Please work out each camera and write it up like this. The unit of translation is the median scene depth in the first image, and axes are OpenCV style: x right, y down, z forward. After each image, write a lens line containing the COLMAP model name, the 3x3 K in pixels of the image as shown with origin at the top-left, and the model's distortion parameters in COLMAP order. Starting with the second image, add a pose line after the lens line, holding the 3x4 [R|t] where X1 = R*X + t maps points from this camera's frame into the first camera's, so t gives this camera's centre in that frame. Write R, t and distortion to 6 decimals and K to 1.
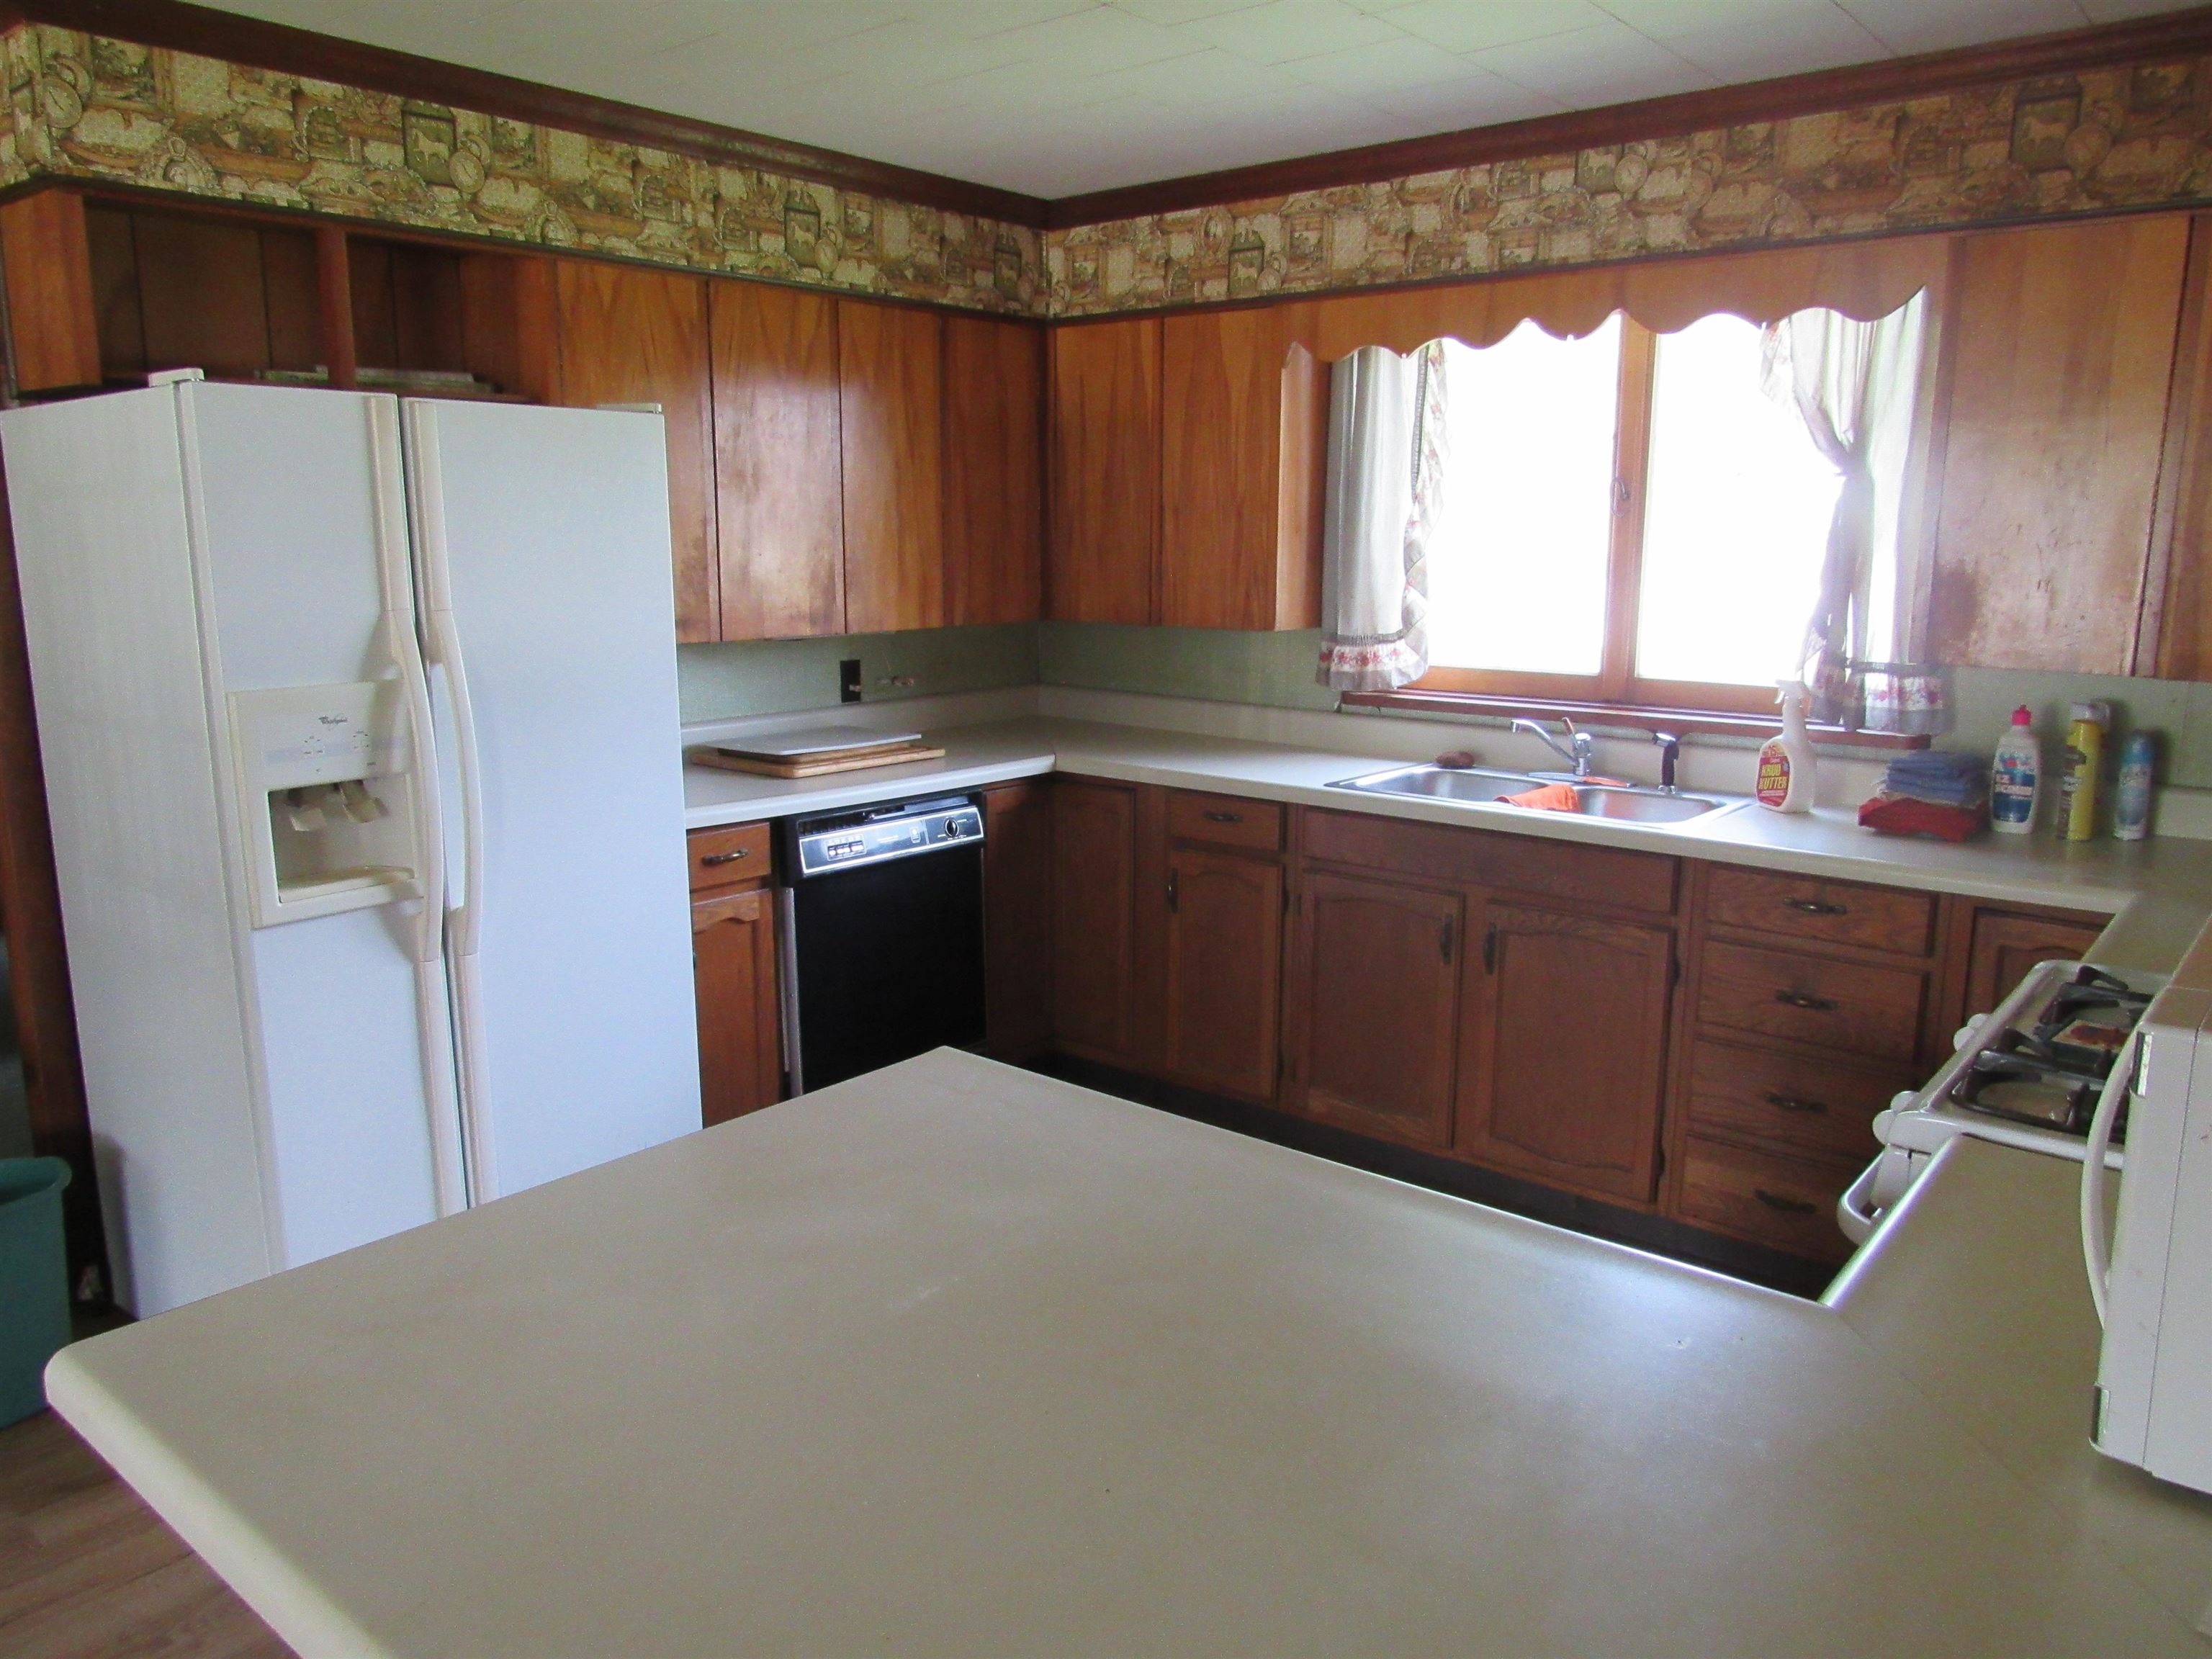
lens RADIAL K [[1583.3, 0, 1106.0], [0, 1583.3, 829.5], [0, 0, 1]] dist [-0.035276, 0.024289]
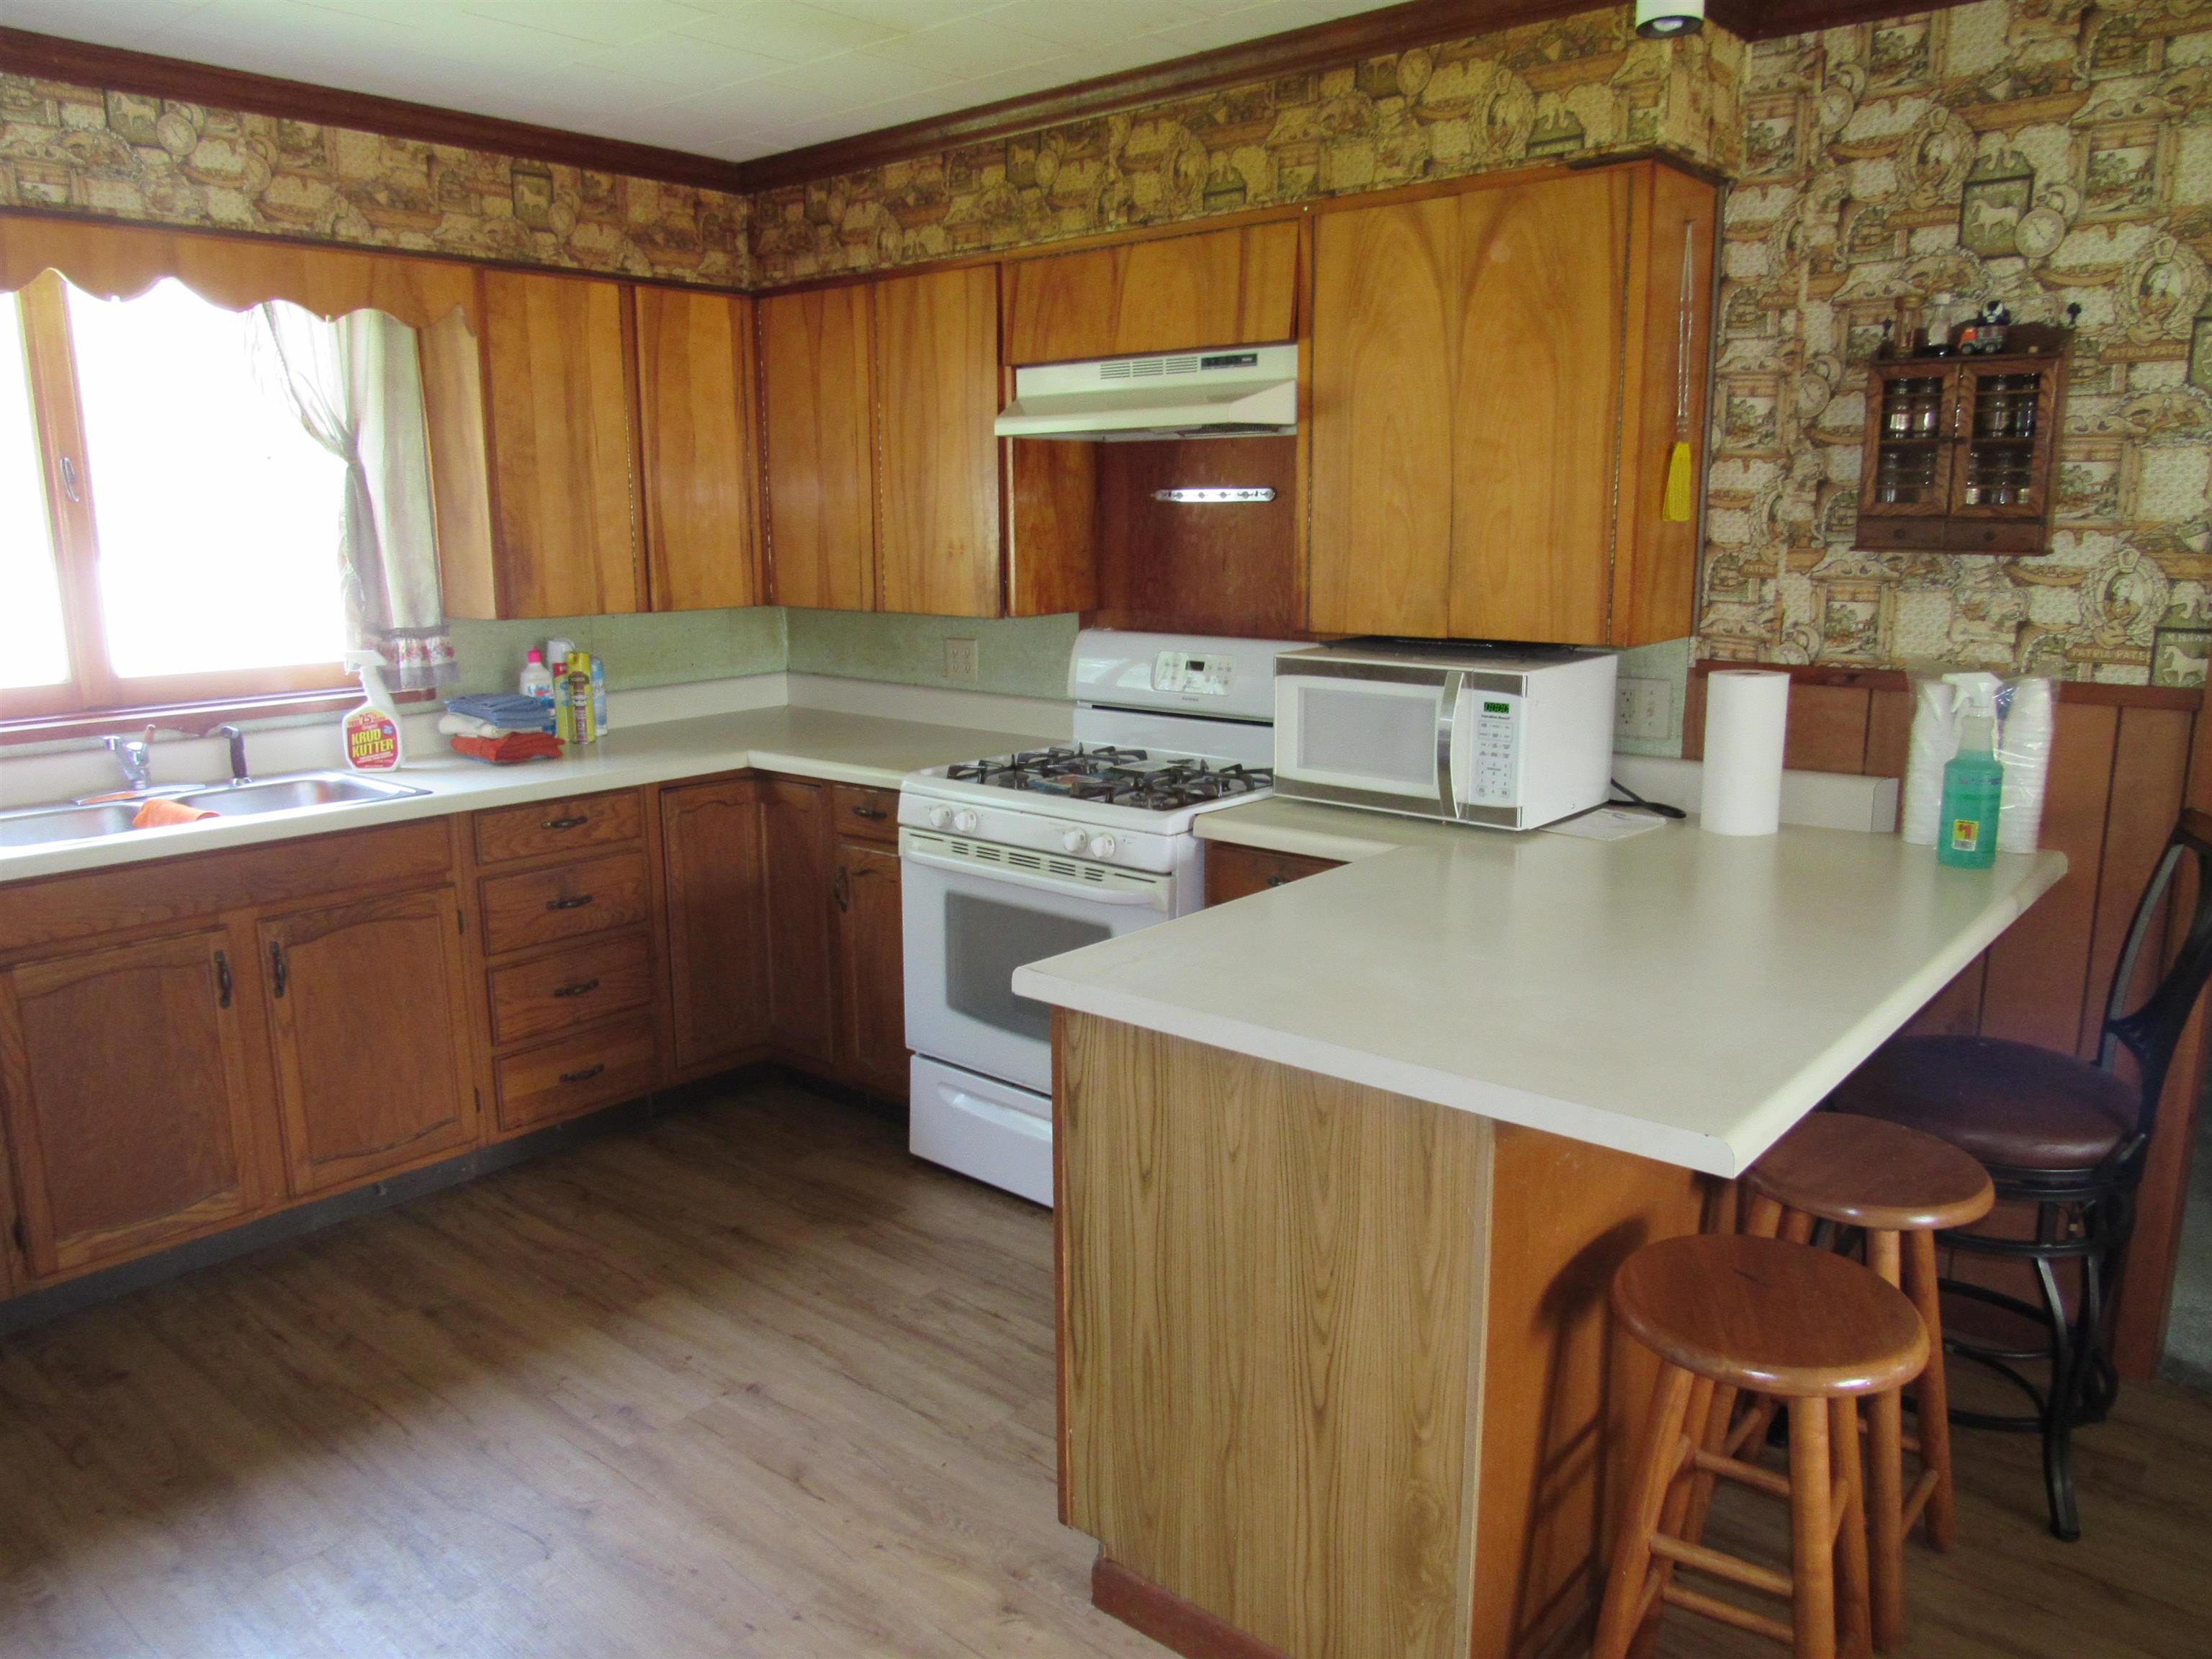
lens RADIAL K [[1583.3, 0, 1106.0], [0, 1583.3, 829.5], [0, 0, 1]] dist [-0.035276, 0.024289]
pose [[0.024893, -0.201735, 0.979124, -0.663528], [0.194842, 0.961623, 0.193176, -0.090719], [-0.980519, 0.185966, 0.063244, 0.478385]]
